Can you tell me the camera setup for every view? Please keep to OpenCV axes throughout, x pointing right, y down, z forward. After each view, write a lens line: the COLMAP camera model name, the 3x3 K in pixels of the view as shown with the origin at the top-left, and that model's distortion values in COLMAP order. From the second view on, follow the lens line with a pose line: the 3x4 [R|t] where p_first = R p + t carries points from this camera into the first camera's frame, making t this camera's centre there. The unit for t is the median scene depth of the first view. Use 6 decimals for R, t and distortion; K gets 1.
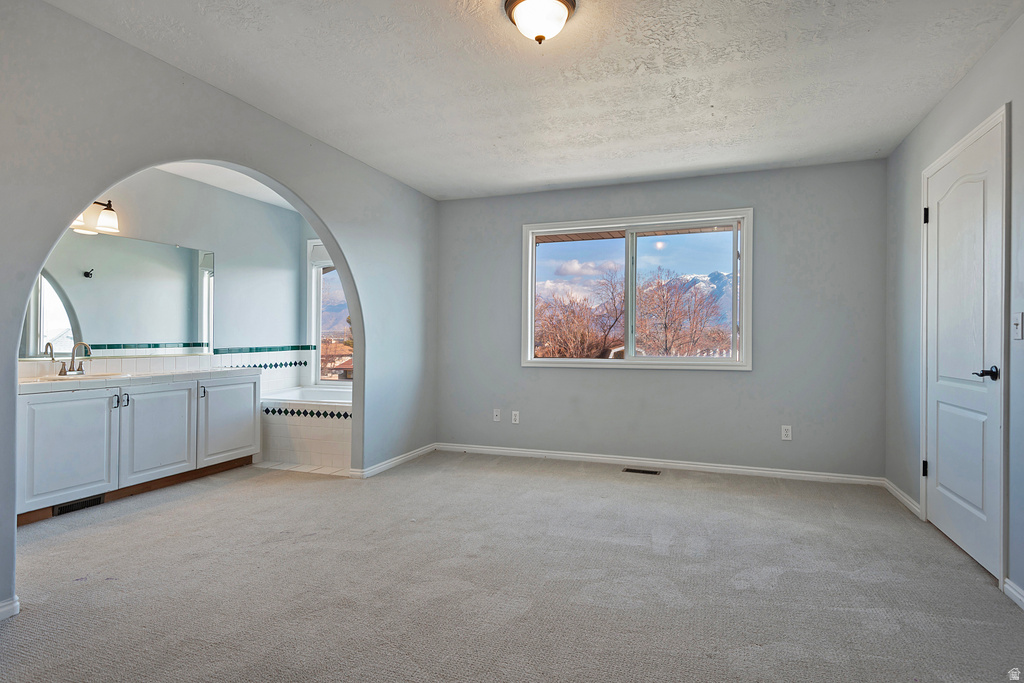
lens RADIAL K [[547.0, 0, 518.0], [0, 547.0, 336.8], [0, 0, 1]] dist [0.032182, -0.024847]
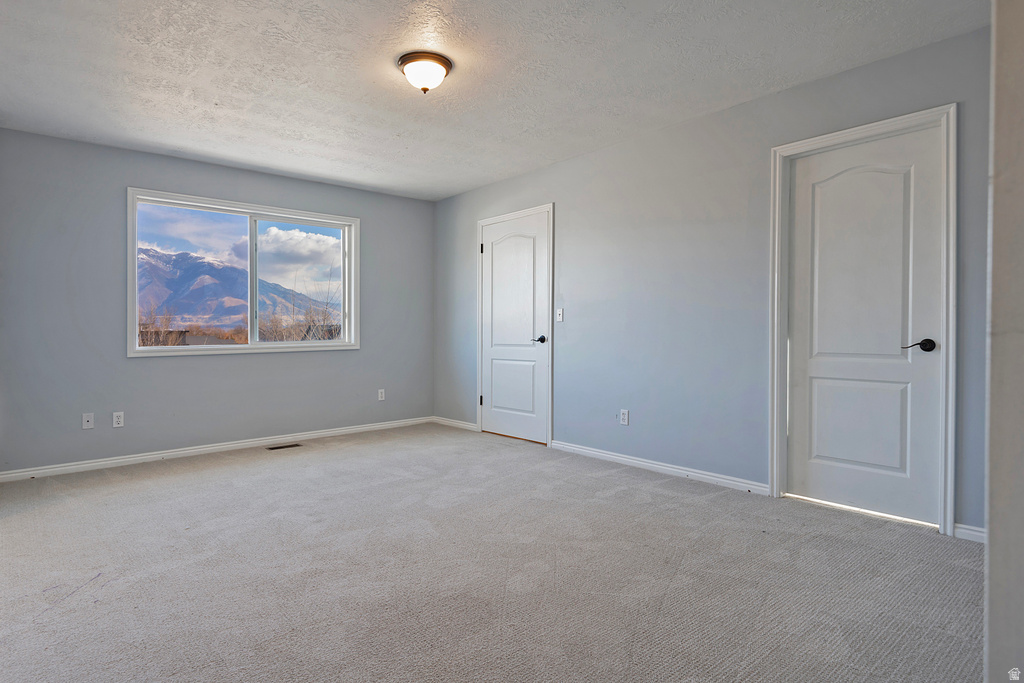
lens RADIAL K [[547.0, 0, 518.0], [0, 547.0, 336.8], [0, 0, 1]] dist [0.032182, -0.024847]
pose [[0.485847, -0.020567, 0.873802, -0.633743], [0.005093, 0.999773, 0.020700, 0.012522], [-0.874029, -0.005606, 0.485841, 0.101058]]
